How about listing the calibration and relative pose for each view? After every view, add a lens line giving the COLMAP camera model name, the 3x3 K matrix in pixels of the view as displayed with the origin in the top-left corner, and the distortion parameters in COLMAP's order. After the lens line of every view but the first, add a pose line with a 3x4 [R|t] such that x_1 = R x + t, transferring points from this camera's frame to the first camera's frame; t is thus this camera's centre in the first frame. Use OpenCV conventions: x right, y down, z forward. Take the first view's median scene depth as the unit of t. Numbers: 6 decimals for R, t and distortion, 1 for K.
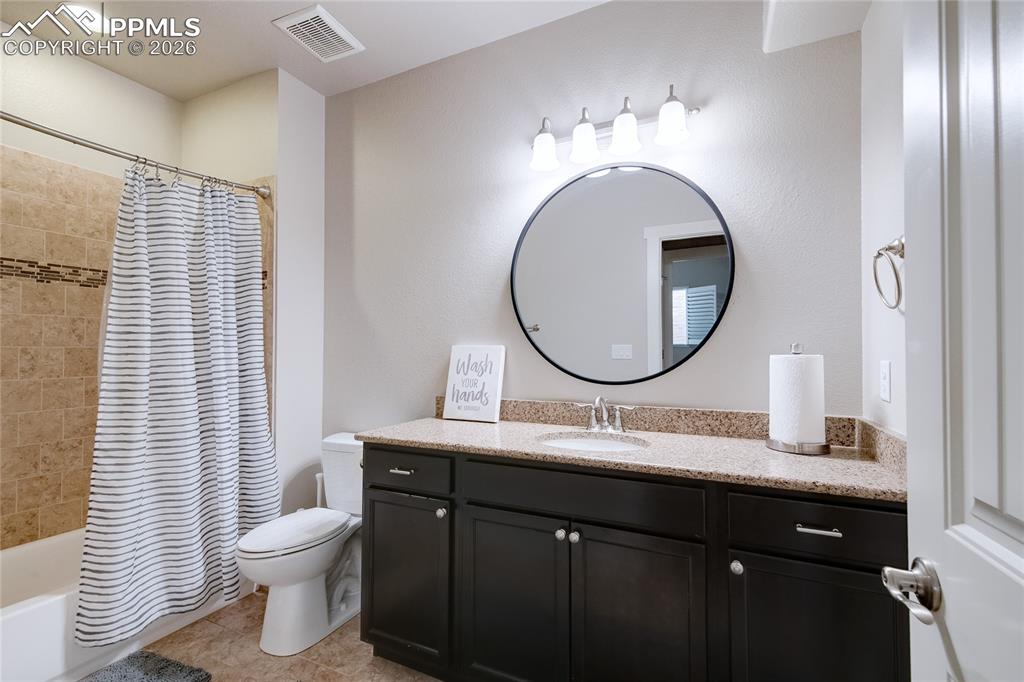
lens RADIAL K [[420.2, 0, 516.1], [0, 420.2, 342.3], [0, 0, 1]] dist [0.006472, -0.002603]
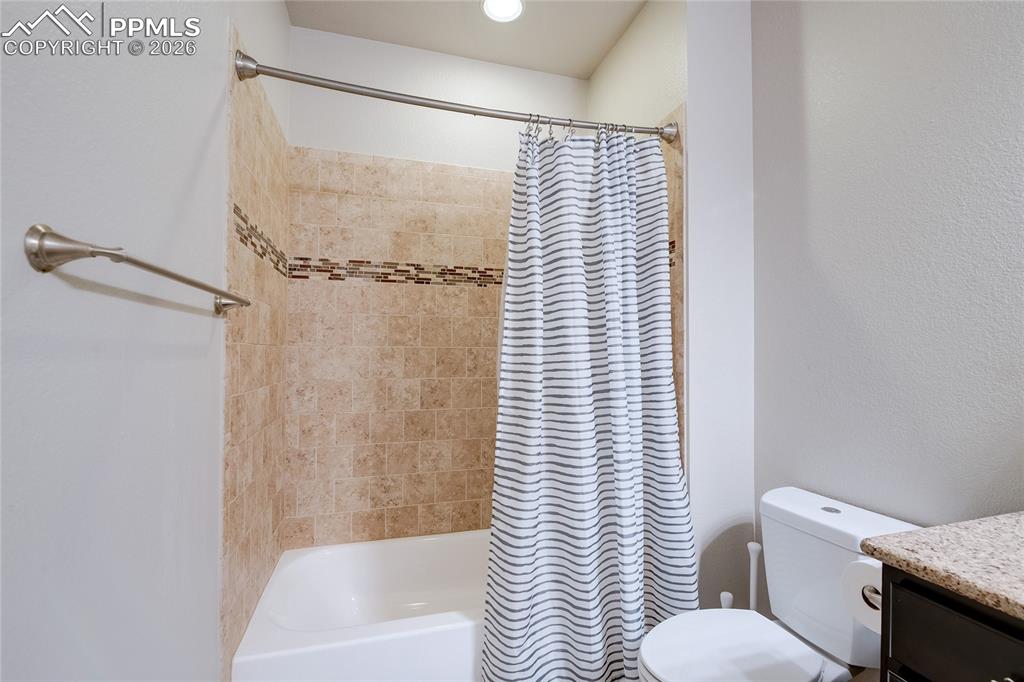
lens RADIAL K [[445.1, 0, 511.3], [0, 445.1, 345.1], [0, 0, 1]] dist [-0.000232, -0.003955]
pose [[0.635107, -0.008587, -0.772377, -0.219117], [0.011386, 0.999934, -0.001755, 0.008490], [0.772340, -0.007680, 0.635162, 0.357489]]
